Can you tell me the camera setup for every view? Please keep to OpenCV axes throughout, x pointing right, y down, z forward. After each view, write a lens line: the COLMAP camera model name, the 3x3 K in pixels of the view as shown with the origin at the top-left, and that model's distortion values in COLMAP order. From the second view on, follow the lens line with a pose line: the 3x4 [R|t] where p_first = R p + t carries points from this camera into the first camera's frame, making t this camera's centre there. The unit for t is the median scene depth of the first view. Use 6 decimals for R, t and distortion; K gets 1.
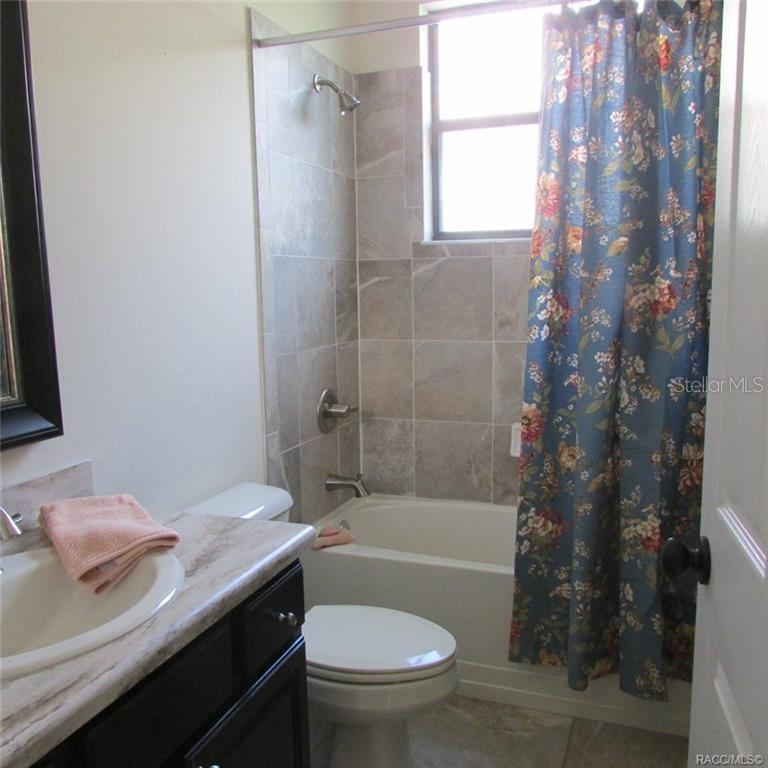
lens RADIAL K [[741.3, 0, 382.8], [0, 741.3, 385.7], [0, 0, 1]] dist [-0.020209, 0.000000]
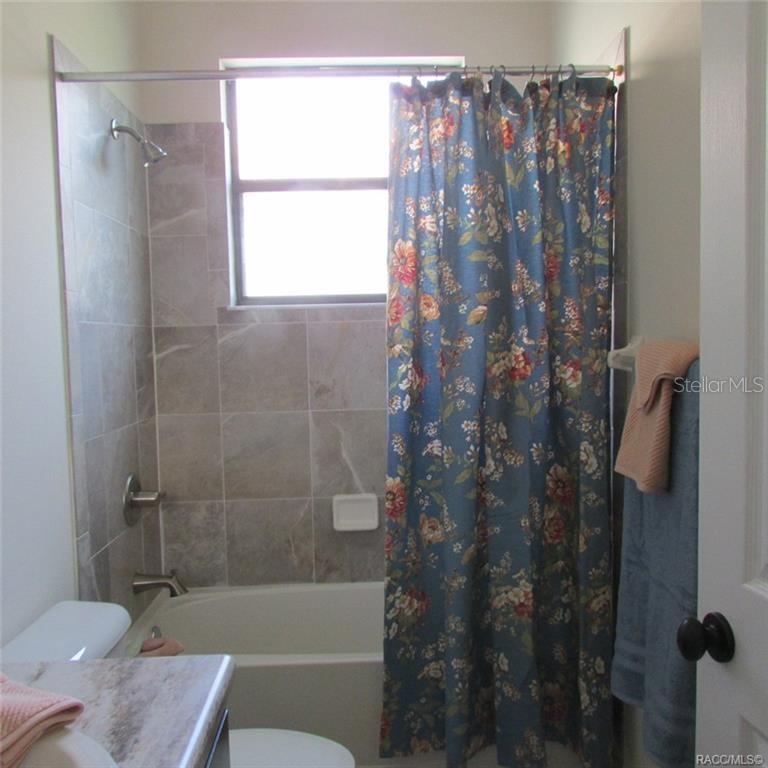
lens RADIAL K [[741.3, 0, 384.5], [0, 741.3, 383.4], [0, 0, 1]] dist [-0.020209, 0.000000]
pose [[0.923605, -0.030479, 0.382132, -0.163433], [0.062568, 0.995453, -0.071830, -0.026727], [-0.378205, 0.090252, 0.921312, 0.108139]]
